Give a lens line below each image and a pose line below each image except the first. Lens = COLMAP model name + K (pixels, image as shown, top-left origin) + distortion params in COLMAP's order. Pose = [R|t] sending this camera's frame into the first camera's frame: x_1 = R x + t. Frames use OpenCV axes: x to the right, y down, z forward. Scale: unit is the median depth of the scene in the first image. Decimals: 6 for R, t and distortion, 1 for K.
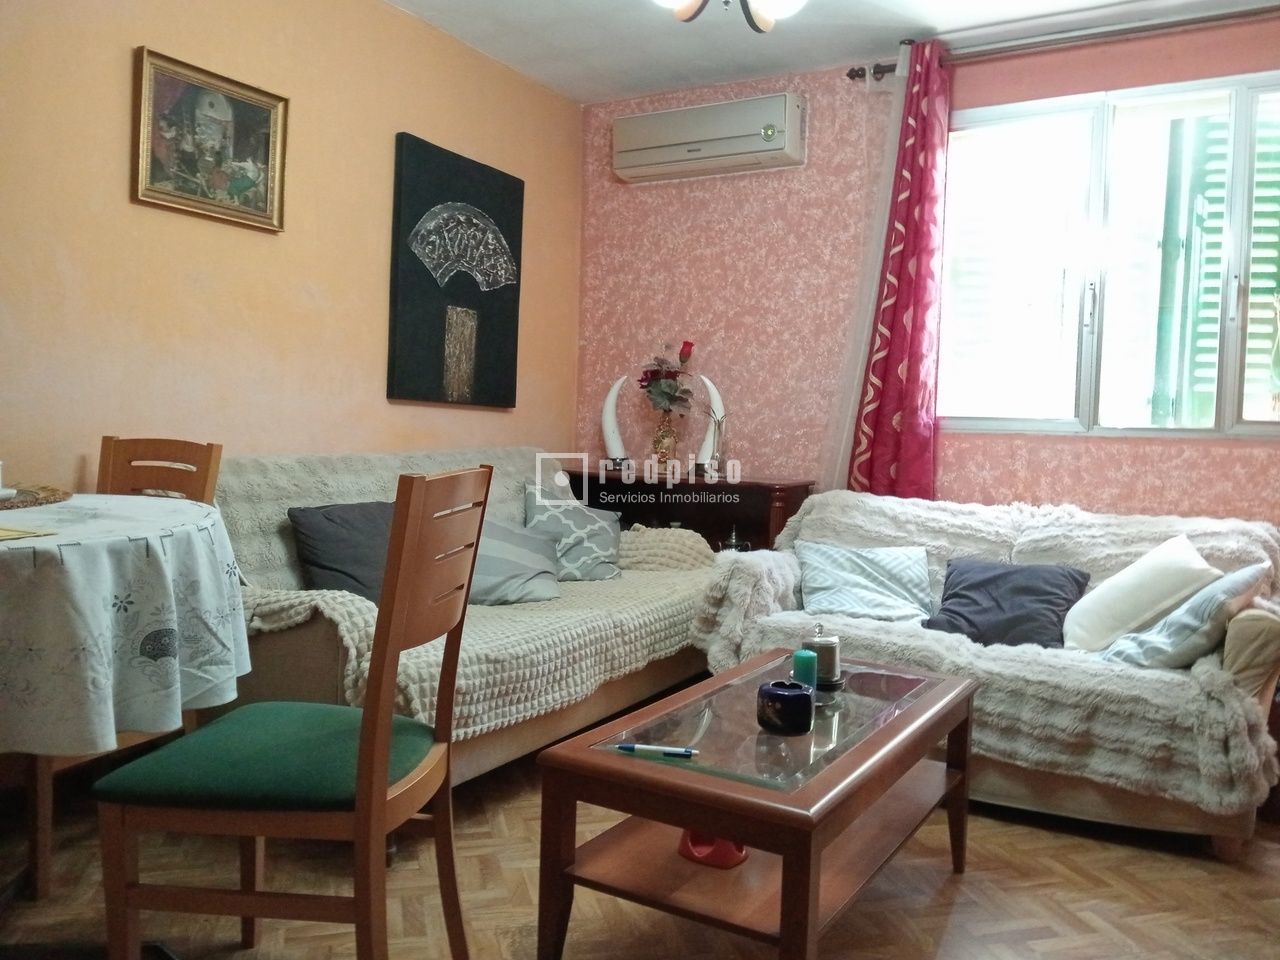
lens RADIAL K [[1056.2, 0, 636.8], [0, 1056.2, 492.1], [0, 0, 1]] dist [0.066926, -0.150437]
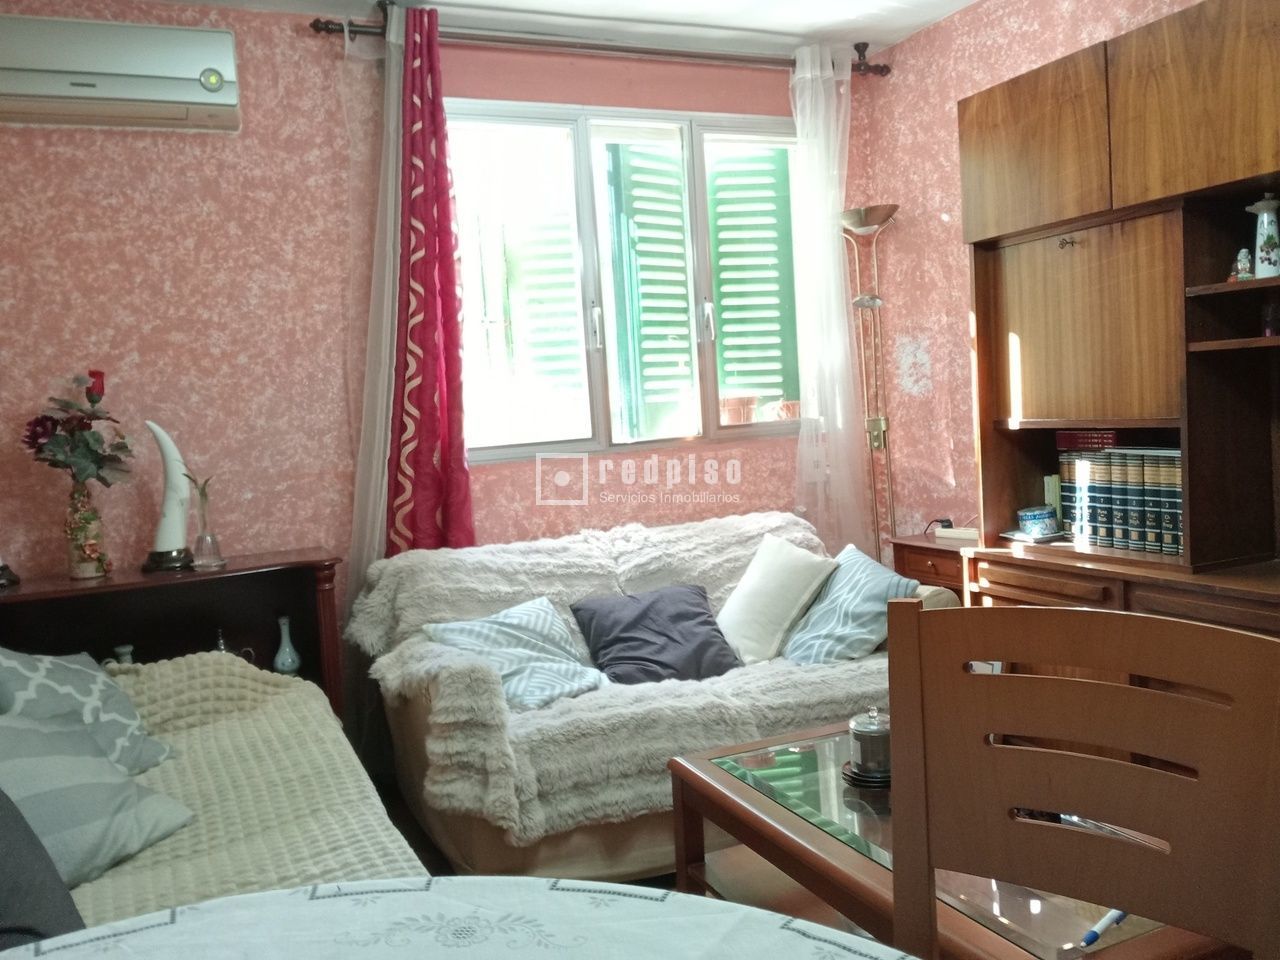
lens RADIAL K [[1056.2, 0, 641.8], [0, 1056.2, 469.3], [0, 0, 1]] dist [0.066926, -0.150437]
pose [[0.545248, -0.109460, 0.831098, -0.334403], [0.139128, 0.989504, 0.039047, -0.063200], [-0.826649, 0.094339, 0.554754, 0.375336]]
